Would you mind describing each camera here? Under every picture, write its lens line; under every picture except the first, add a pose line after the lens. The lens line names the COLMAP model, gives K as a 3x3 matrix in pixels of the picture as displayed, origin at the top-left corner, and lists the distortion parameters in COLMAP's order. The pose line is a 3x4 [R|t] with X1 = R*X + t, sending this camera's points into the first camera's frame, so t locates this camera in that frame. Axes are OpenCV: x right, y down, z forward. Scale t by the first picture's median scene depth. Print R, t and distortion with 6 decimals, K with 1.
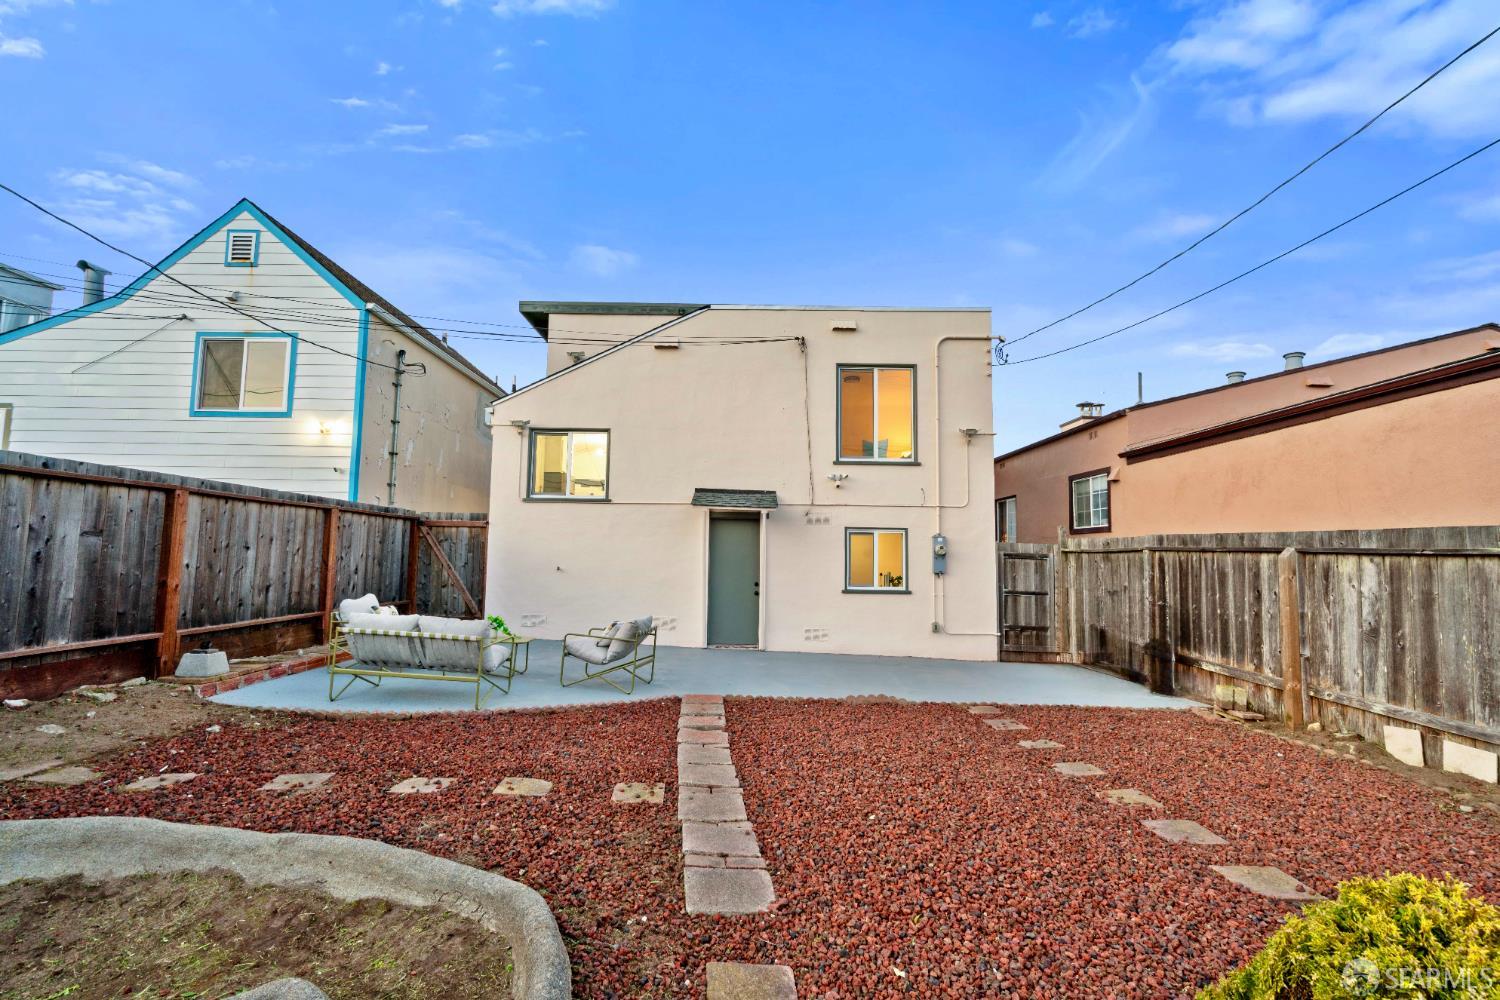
lens RADIAL K [[668.8, 0, 746.3], [0, 668.8, 500.3], [0, 0, 1]] dist [-0.003943, 0.000392]
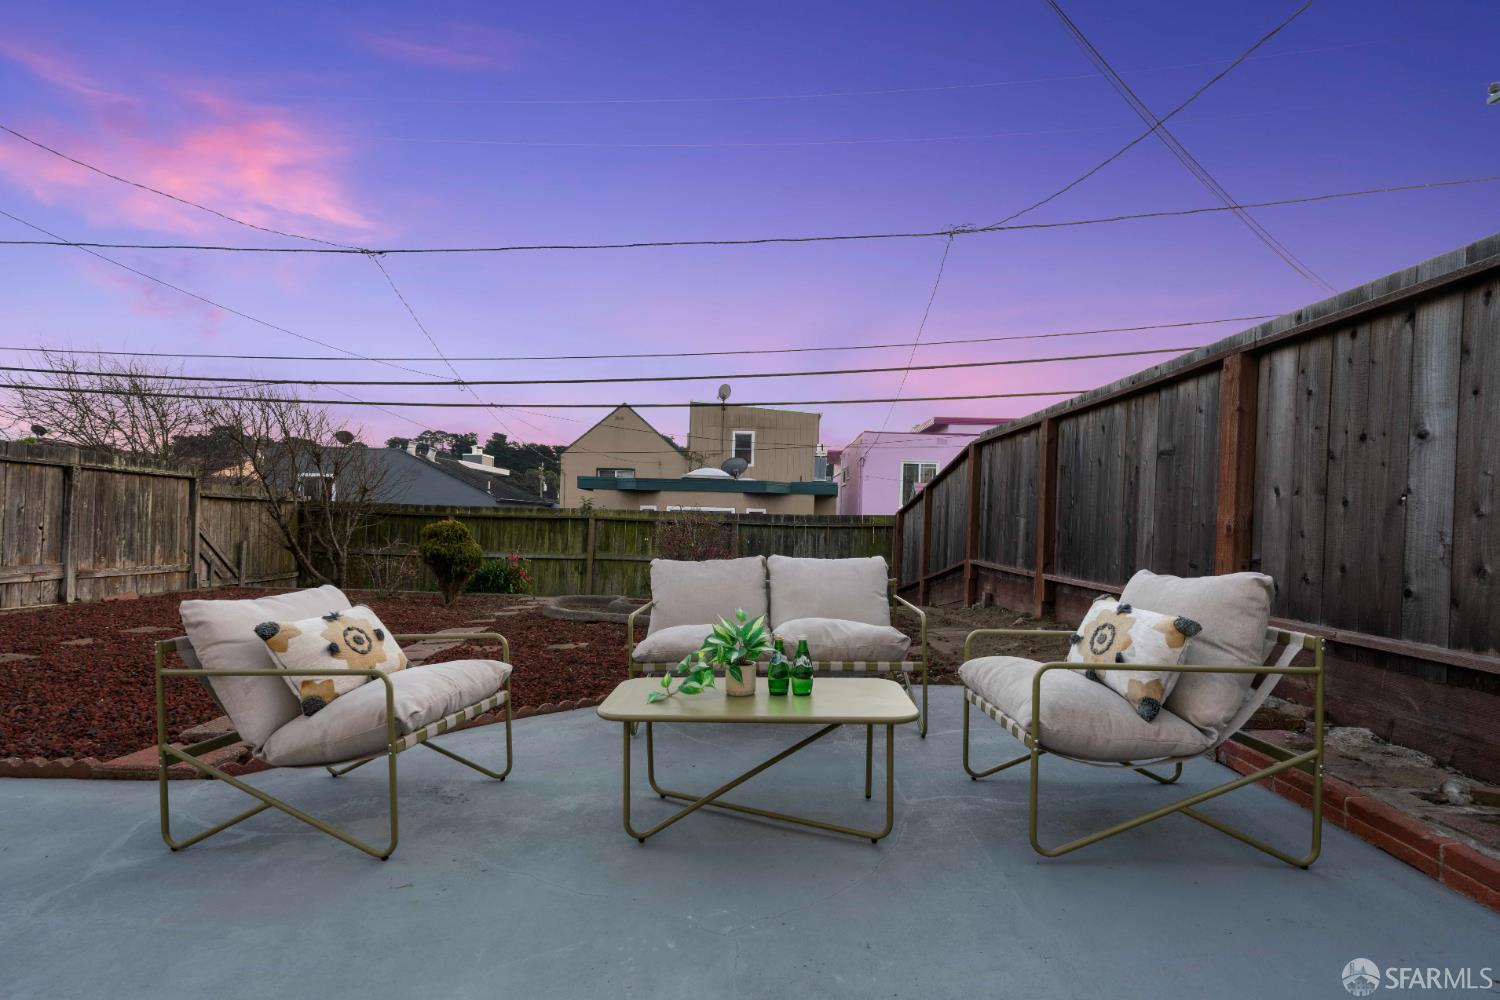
lens RADIAL K [[734.6, 0, 753.0], [0, 734.6, 534.2], [0, 0, 1]] dist [-0.009726, 0.000973]
pose [[-0.999105, -0.041854, 0.006145, -0.267023], [-0.042168, 0.996961, -0.065504, 0.109115], [-0.003385, -0.065704, -0.997833, 0.925040]]
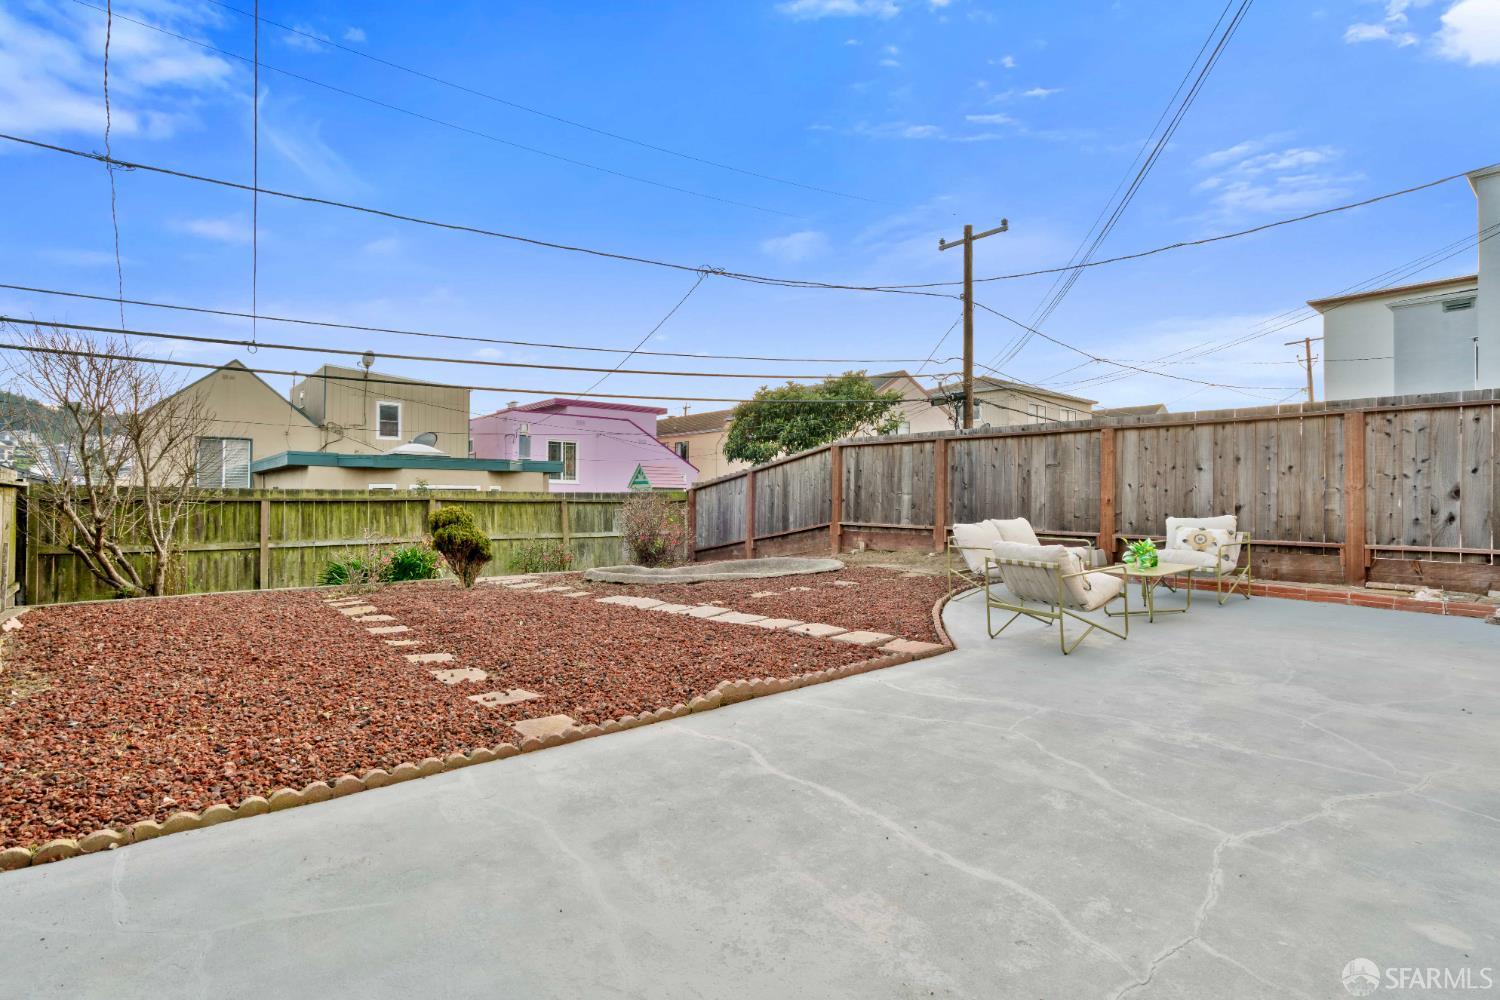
lens RADIAL K [[731.4, 0, 748.4], [0, 731.4, 493.6], [0, 0, 1]] dist [0.002197, 0.000264]
pose [[-0.760317, -0.023948, -0.649111, 0.374599], [0.037136, 0.996083, -0.080246, 0.118781], [0.648490, -0.085118, -0.756449, 0.946280]]
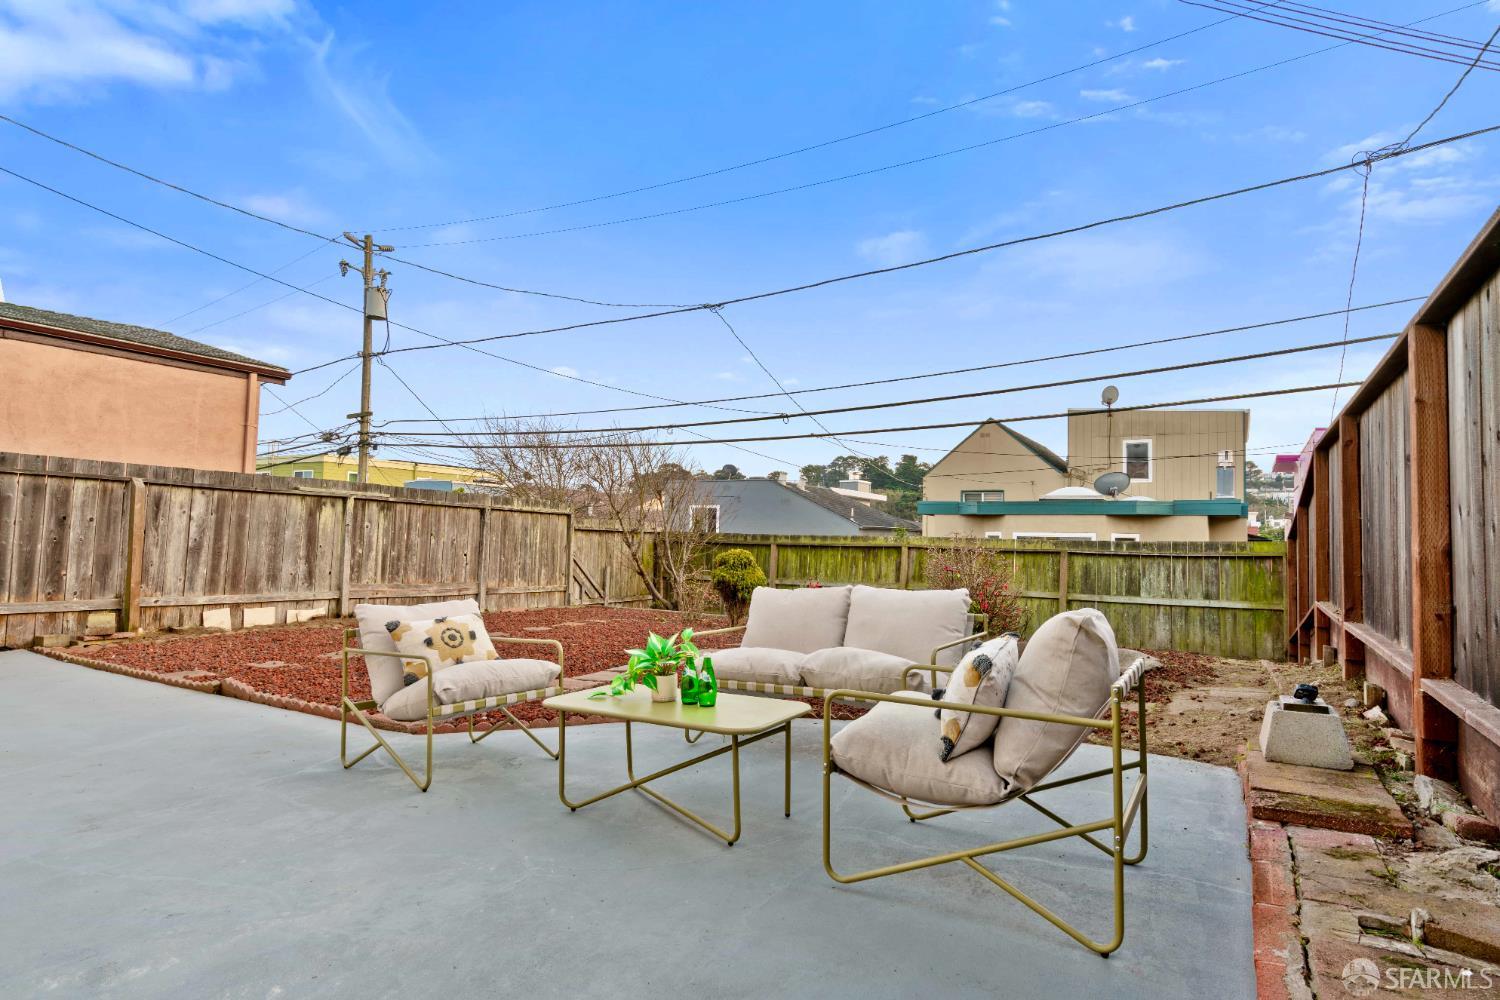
lens RADIAL K [[817.4, 0, 749.1], [0, 817.4, 502.5], [0, 0, 1]] dist [-0.003202, -0.000169]
pose [[-0.856749, -0.012028, 0.515594, -0.440165], [-0.077856, 0.991287, -0.106247, 0.101672], [-0.509824, -0.131170, -0.850220, 0.939919]]
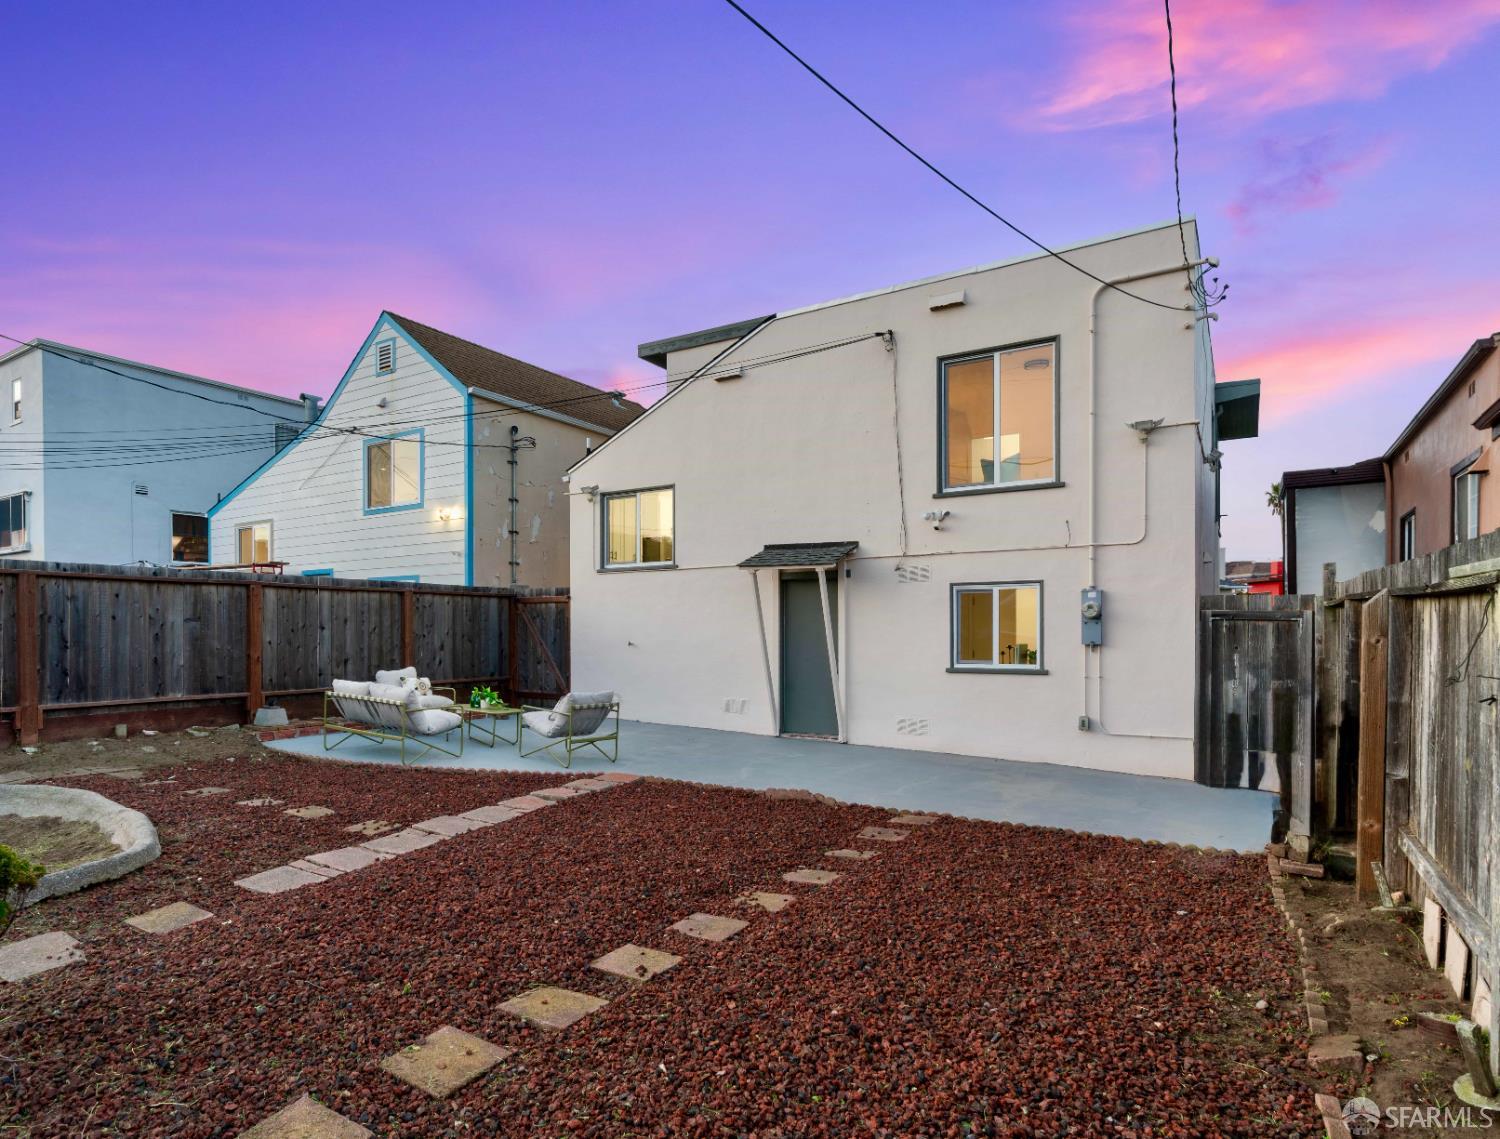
lens RADIAL K [[880.5, 0, 631.5], [0, 880.5, 634.1], [0, 0, 1]] dist [-0.007829, 0.000876]
pose [[0.816085, -0.016482, -0.577697, 0.427586], [0.065694, 0.995760, 0.064393, 0.010850], [0.574186, -0.090501, 0.813708, 0.011478]]
